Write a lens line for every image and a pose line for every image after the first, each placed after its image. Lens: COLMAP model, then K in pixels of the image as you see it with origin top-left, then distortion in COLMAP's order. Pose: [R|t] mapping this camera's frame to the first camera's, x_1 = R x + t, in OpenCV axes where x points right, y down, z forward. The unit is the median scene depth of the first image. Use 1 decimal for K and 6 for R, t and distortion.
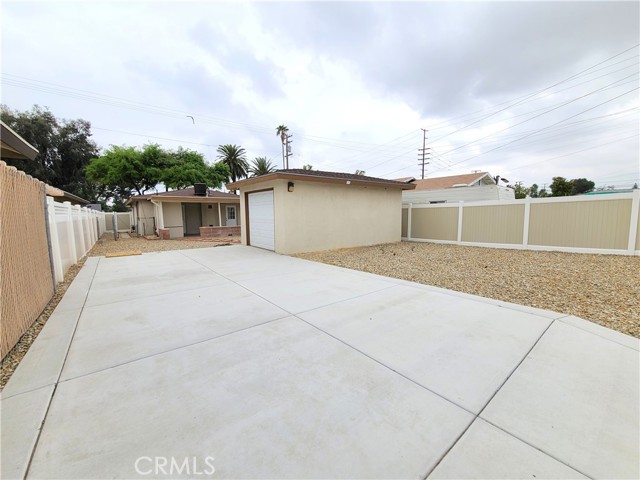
lens RADIAL K [[263.0, 0, 318.5], [0, 263.0, 239.9], [0, 0, 1]] dist [0.002370, -0.000267]
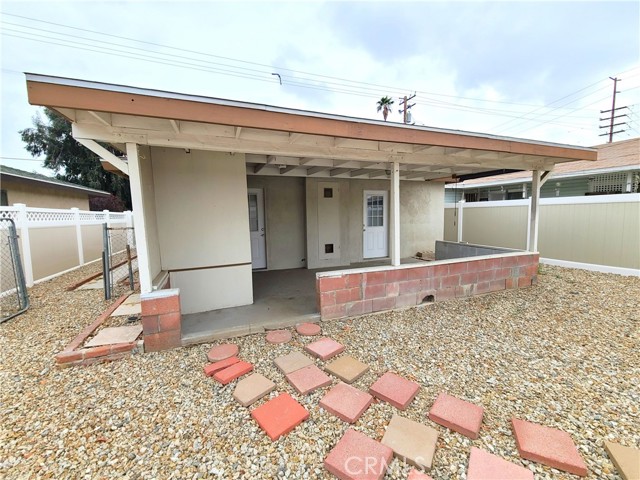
lens RADIAL K [[263.0, 0, 318.5], [0, 263.0, 239.9], [0, 0, 1]] dist [0.002370, -0.000267]
pose [[0.961264, 0.022522, -0.274709, -0.186552], [-0.022238, 0.999744, 0.004148, -0.036437], [0.274732, 0.002122, 0.961518, 0.376804]]
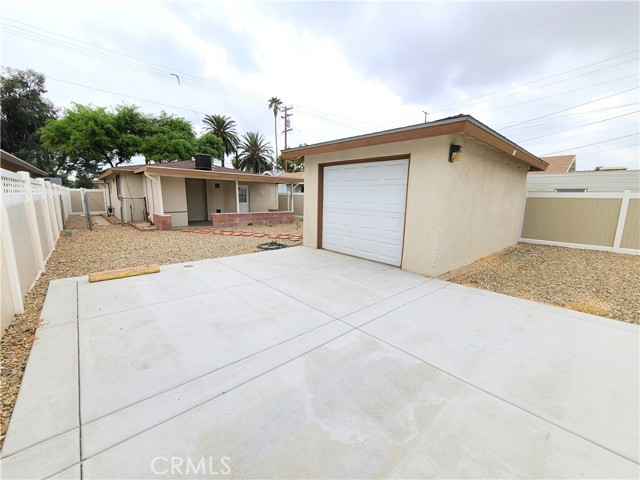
lens RADIAL K [[261.3, 0, 320.0], [0, 261.3, 240.0], [0, 0, 1]] dist [-0.001888, -0.000709]
pose [[0.995718, 0.017459, 0.090777, -0.102667], [-0.023160, 0.997799, 0.062142, -0.012414], [-0.089492, -0.063978, 0.993931, 0.116650]]
